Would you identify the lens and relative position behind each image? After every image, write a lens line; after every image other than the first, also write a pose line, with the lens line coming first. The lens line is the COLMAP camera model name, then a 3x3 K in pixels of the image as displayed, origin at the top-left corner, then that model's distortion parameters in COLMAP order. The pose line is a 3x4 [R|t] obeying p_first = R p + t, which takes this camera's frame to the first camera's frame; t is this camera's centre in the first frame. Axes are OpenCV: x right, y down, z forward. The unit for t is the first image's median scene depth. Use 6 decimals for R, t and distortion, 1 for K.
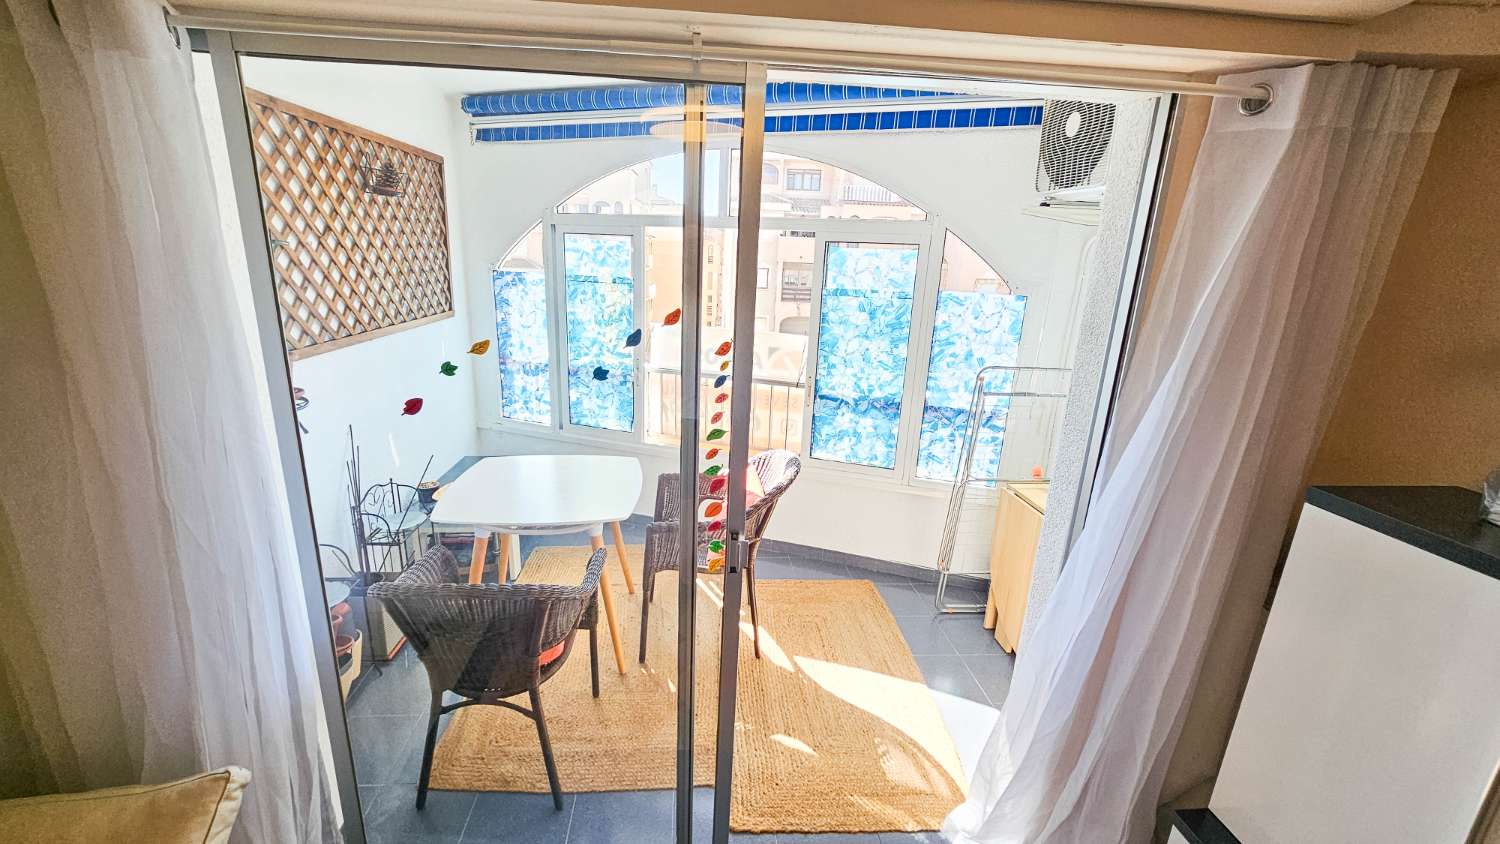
lens RADIAL K [[618.1, 0, 740.6], [0, 618.1, 430.5], [0, 0, 1]] dist [-0.012959, 0.005965]
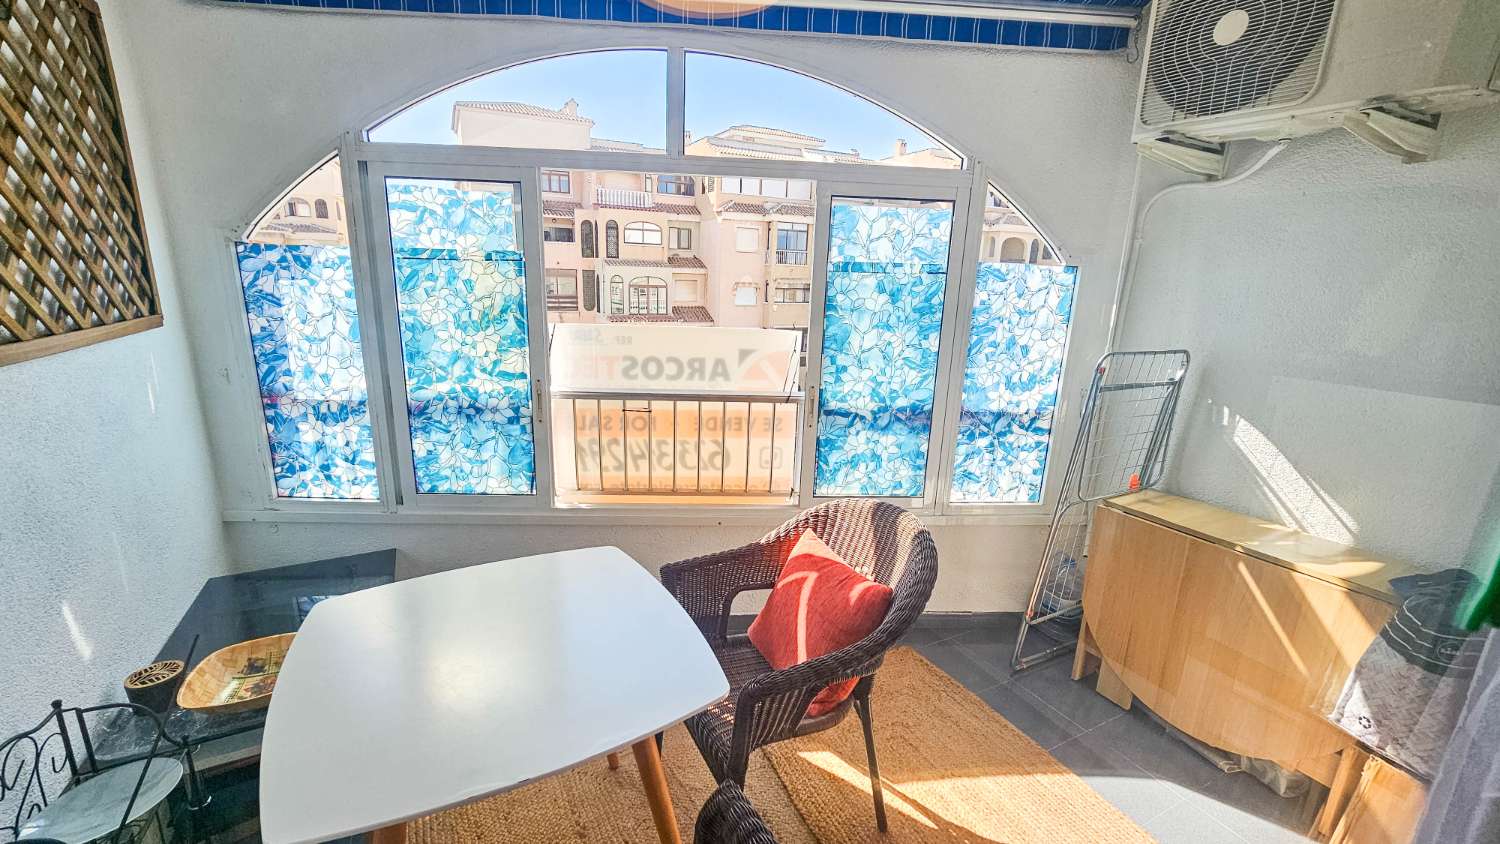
lens RADIAL K [[618.1, 0, 747.3], [0, 618.1, 429.9], [0, 0, 1]] dist [-0.012959, 0.005965]
pose [[0.919637, -0.104689, 0.378561, -0.198010], [0.109662, 0.993933, 0.008465, -0.043022], [-0.377150, 0.033729, 0.925538, 0.305783]]
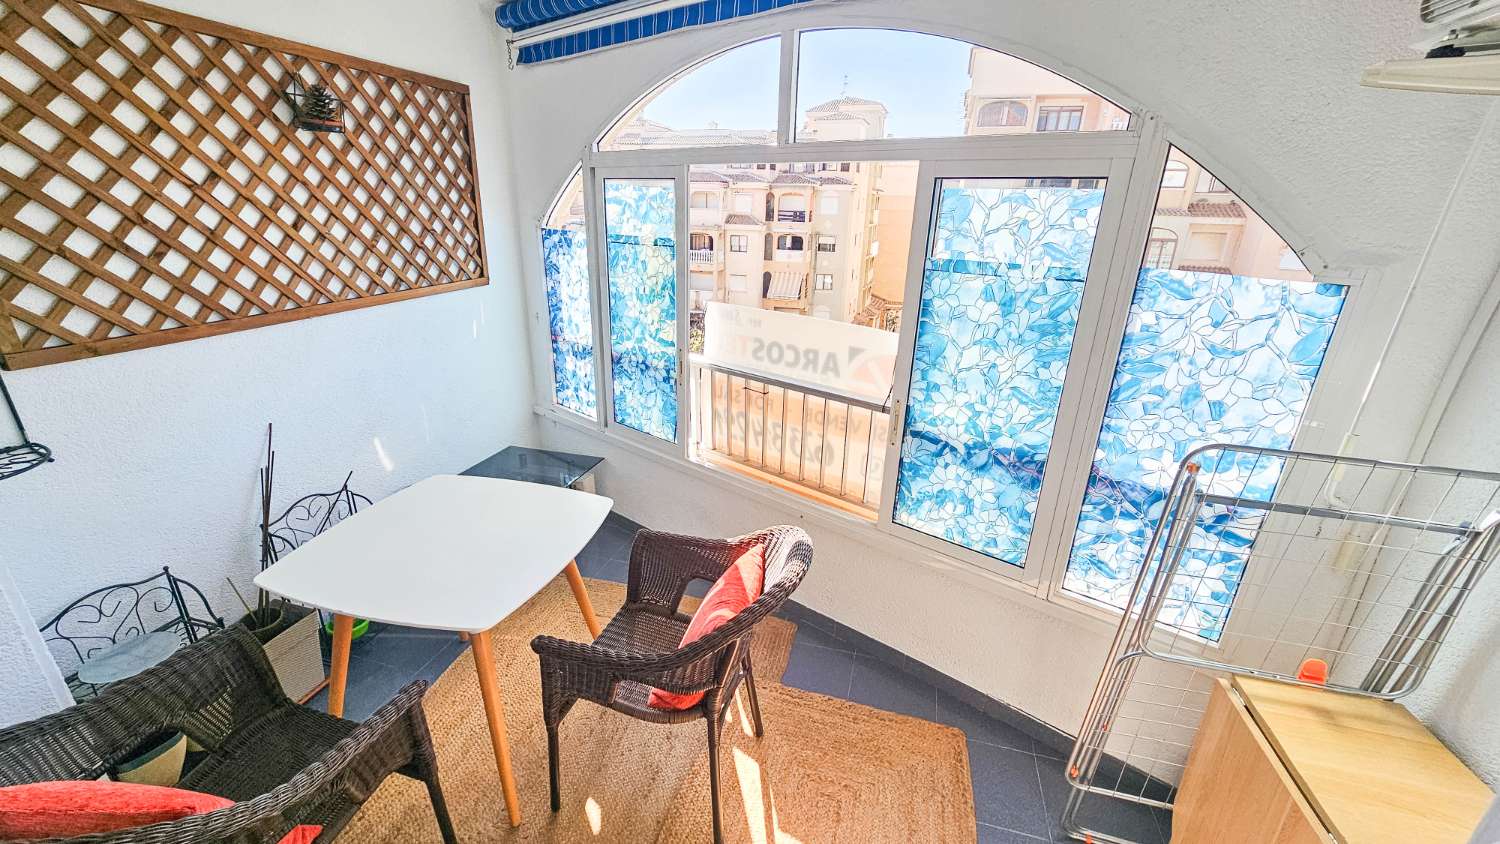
lens RADIAL K [[618.1, 0, 744.2], [0, 618.1, 431.6], [0, 0, 1]] dist [-0.012959, 0.005965]
pose [[0.939368, 0.106396, -0.325988, 0.146454], [-0.084139, 0.993101, 0.081673, -0.078793], [0.332429, -0.049293, 0.941839, 0.297123]]
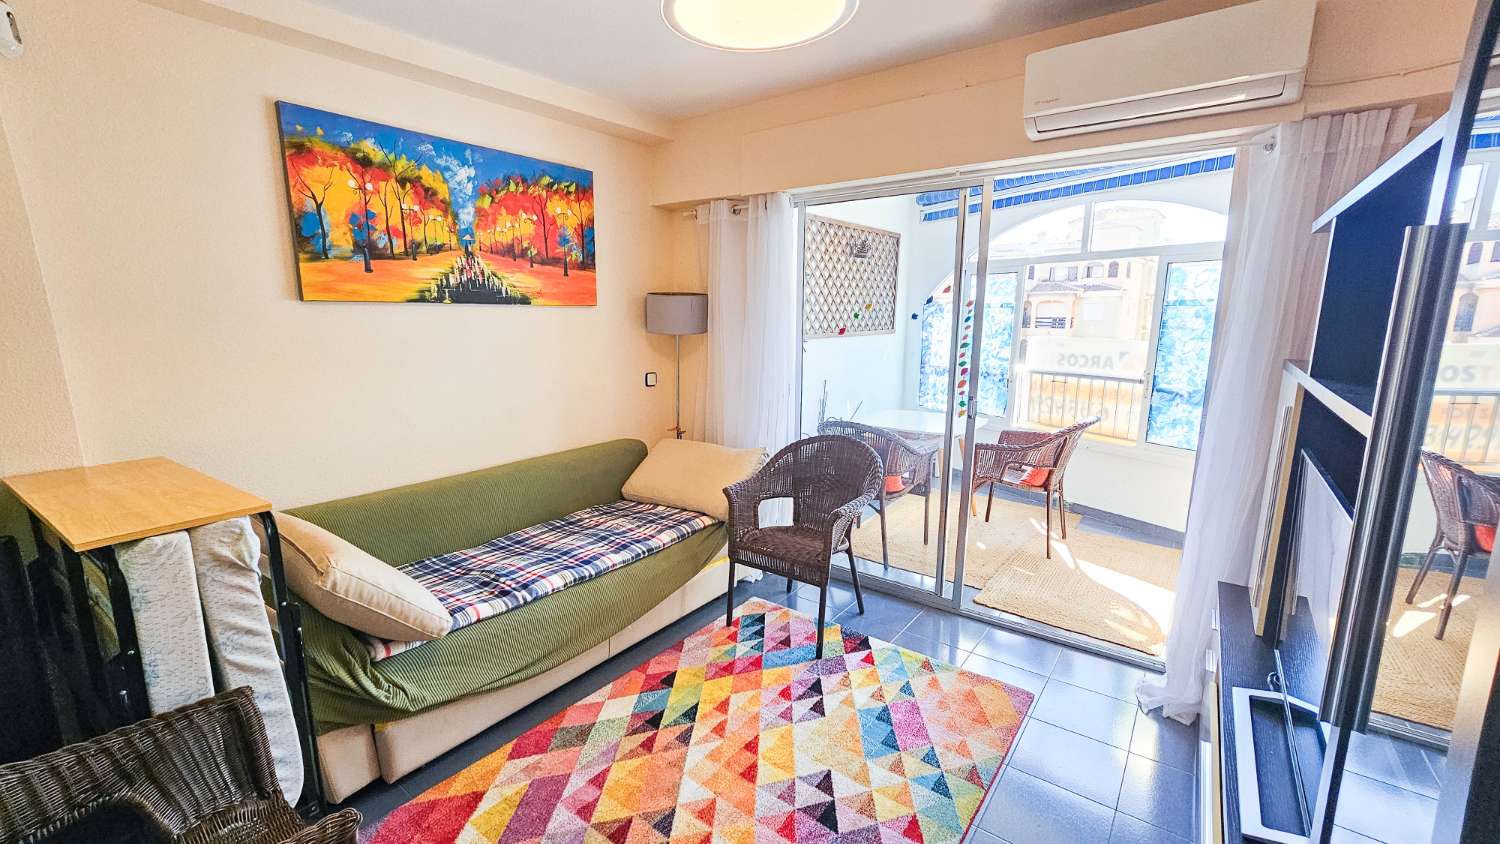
lens RADIAL K [[618.1, 0, 742.5], [0, 618.1, 429.7], [0, 0, 1]] dist [-0.012959, 0.005965]
pose [[0.744624, 0.085848, -0.661941, 0.277277], [-0.155153, 0.986793, -0.046555, 0.172146], [0.649202, 0.137368, 0.748109, -0.347556]]
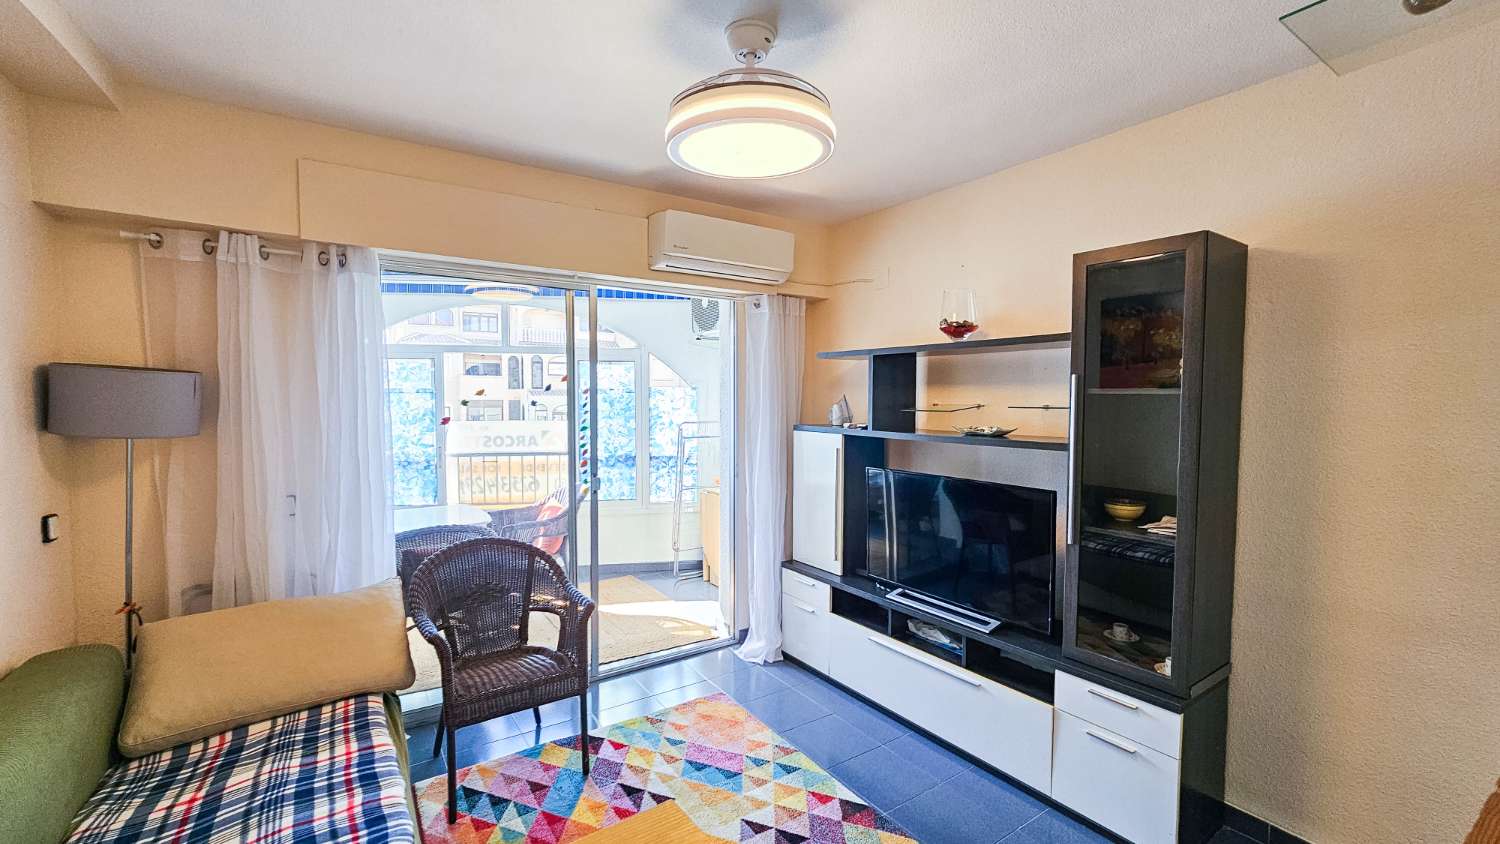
lens RADIAL K [[618.1, 0, 745.1], [0, 618.1, 428.3], [0, 0, 1]] dist [-0.012959, 0.005965]
pose [[0.873449, -0.059582, 0.483257, -0.214284], [0.163326, 0.970836, -0.175503, 0.173995], [-0.458706, 0.232221, 0.857707, -0.429780]]
